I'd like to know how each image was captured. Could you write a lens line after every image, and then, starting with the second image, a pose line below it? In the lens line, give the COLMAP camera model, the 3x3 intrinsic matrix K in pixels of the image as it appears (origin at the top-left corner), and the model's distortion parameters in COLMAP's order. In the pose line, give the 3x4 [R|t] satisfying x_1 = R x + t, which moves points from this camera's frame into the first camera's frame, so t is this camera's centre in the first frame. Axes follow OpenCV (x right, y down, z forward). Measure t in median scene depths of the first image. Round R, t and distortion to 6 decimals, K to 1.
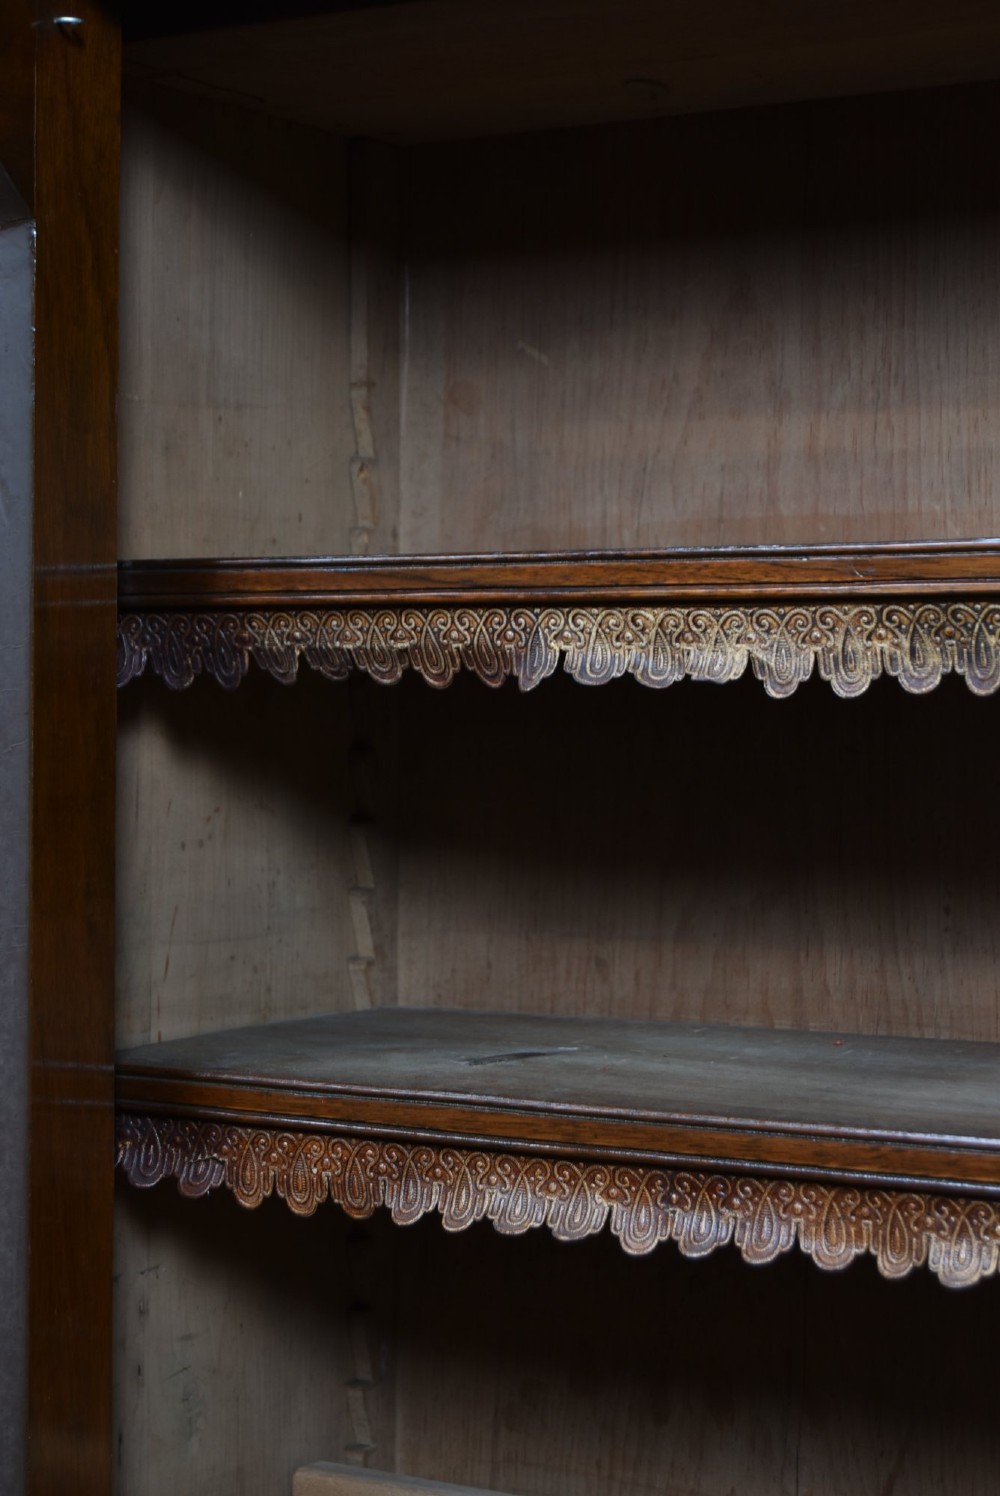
lens RADIAL K [[3103.6, 0, 496.1], [0, 3103.6, 755.0], [0, 0, 1]] dist [0.034753, 0.000000]
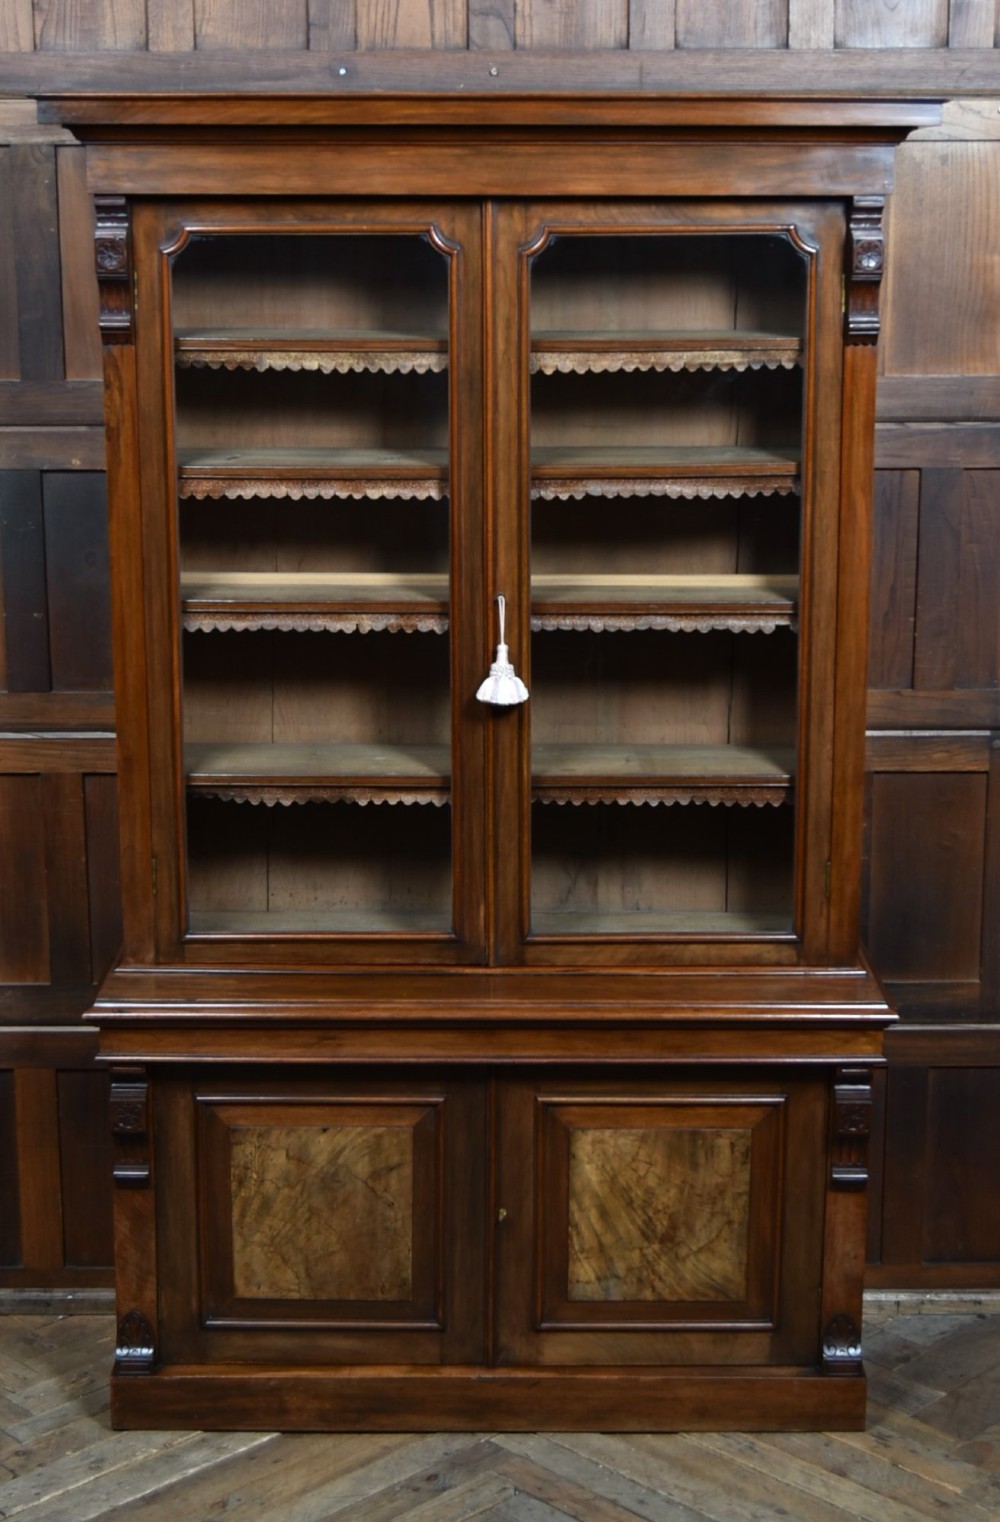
lens RADIAL K [[2455.4, 0, 504.1], [0, 2455.4, 736.2], [0, 0, 1]] dist [-0.013075, 0.000000]
pose [[0.838570, -0.123869, 0.530524, -1.538774], [0.007748, 0.976422, 0.215733, -0.252528], [-0.544738, -0.176797, 0.819758, -2.009745]]
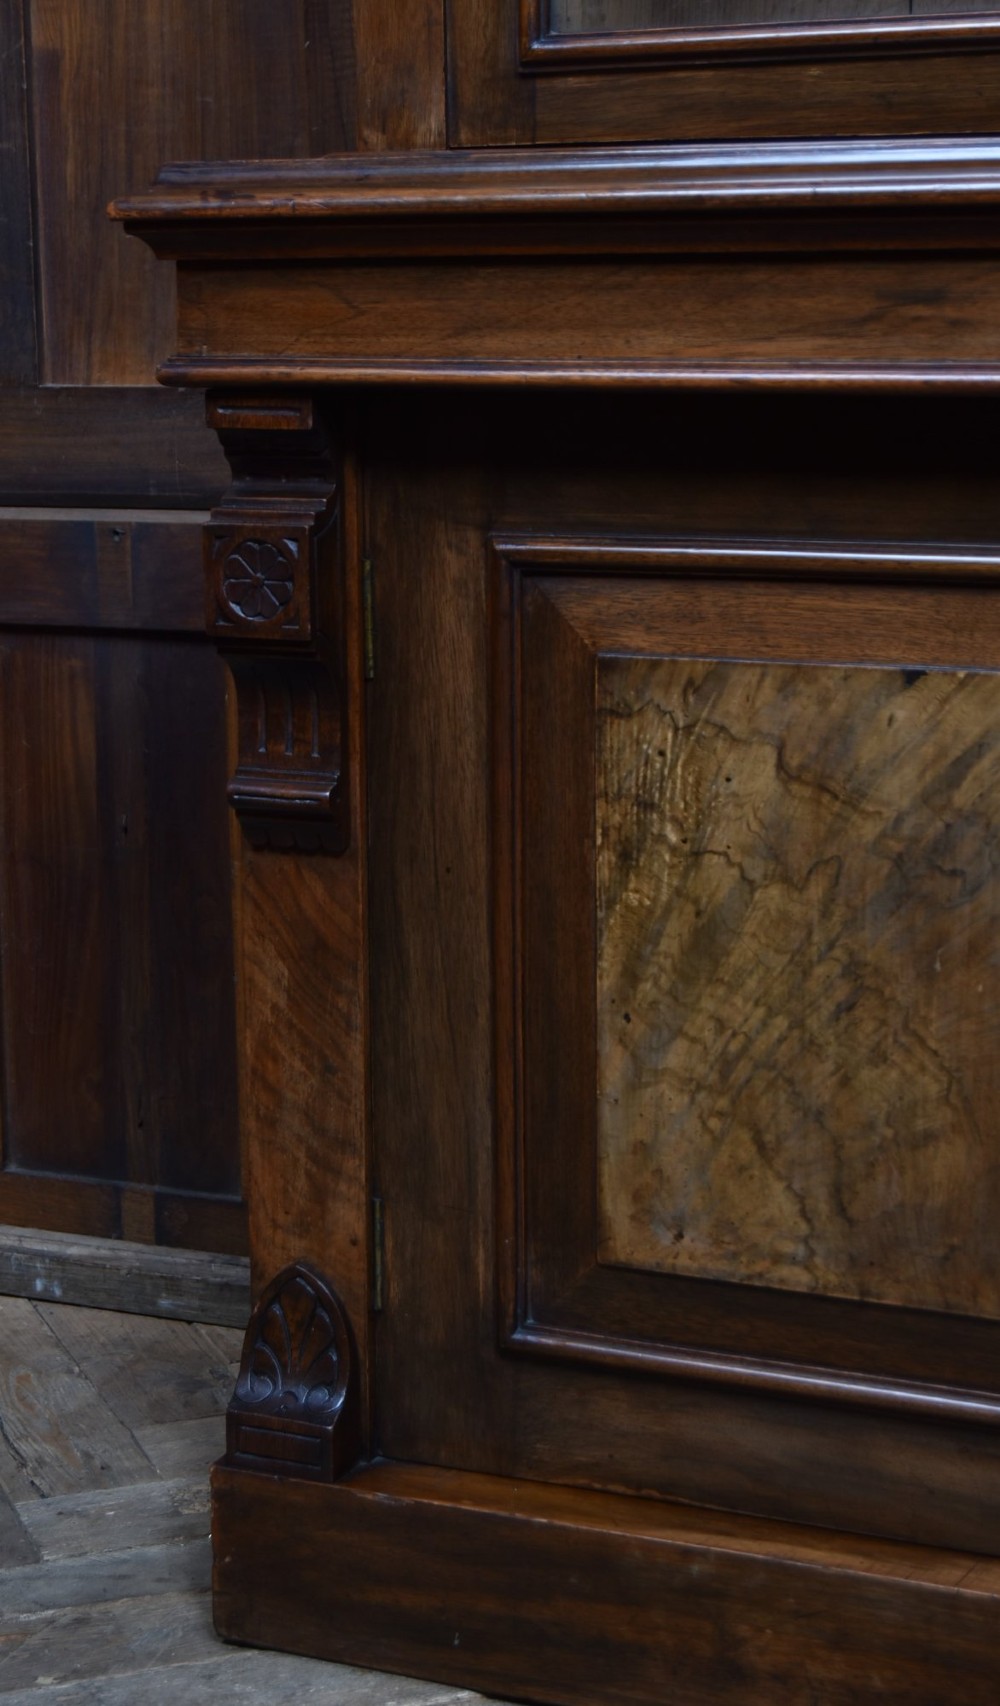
lens RADIAL K [[3139.8, 0, 434.5], [0, 3139.8, 866.6], [0, 0, 1]] dist [-0.003798, 0.000000]
pose [[0.990739, -0.049777, 0.126324, -0.341414], [0.025209, 0.981635, 0.189096, 0.857363], [-0.133417, -0.184161, 0.973799, -0.337146]]
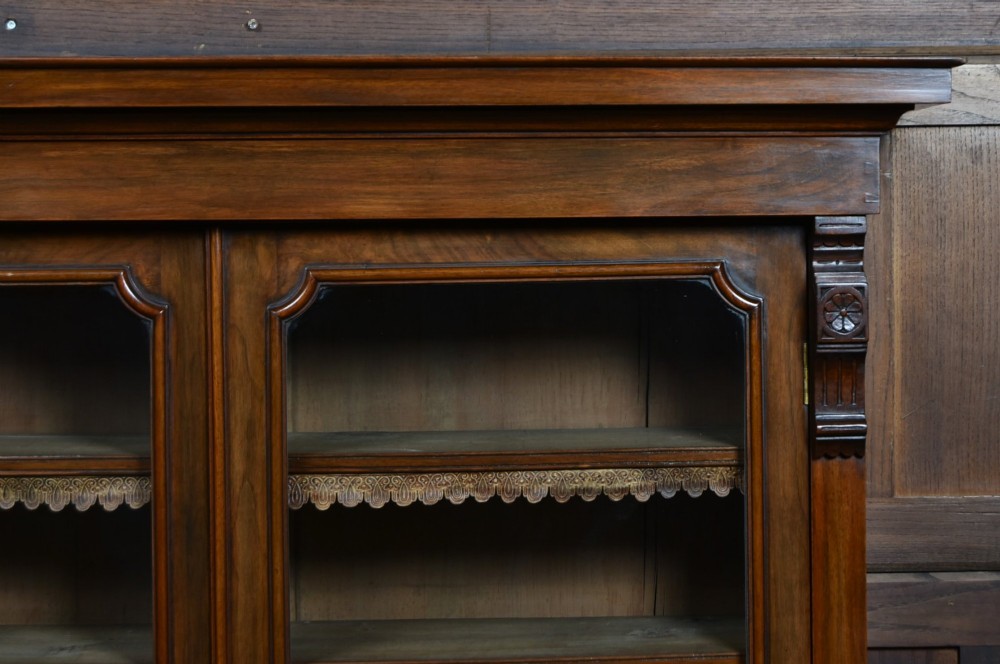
lens RADIAL K [[3066.4, 0, 627.2], [0, 3066.4, 256.4], [0, 0, 1]] dist [0.033208, 0.000000]
pose [[0.828058, -0.026471, 0.560017, -0.852381], [0.015957, 0.999593, 0.023655, -0.275200], [-0.560415, -0.010652, 0.828143, -1.436761]]
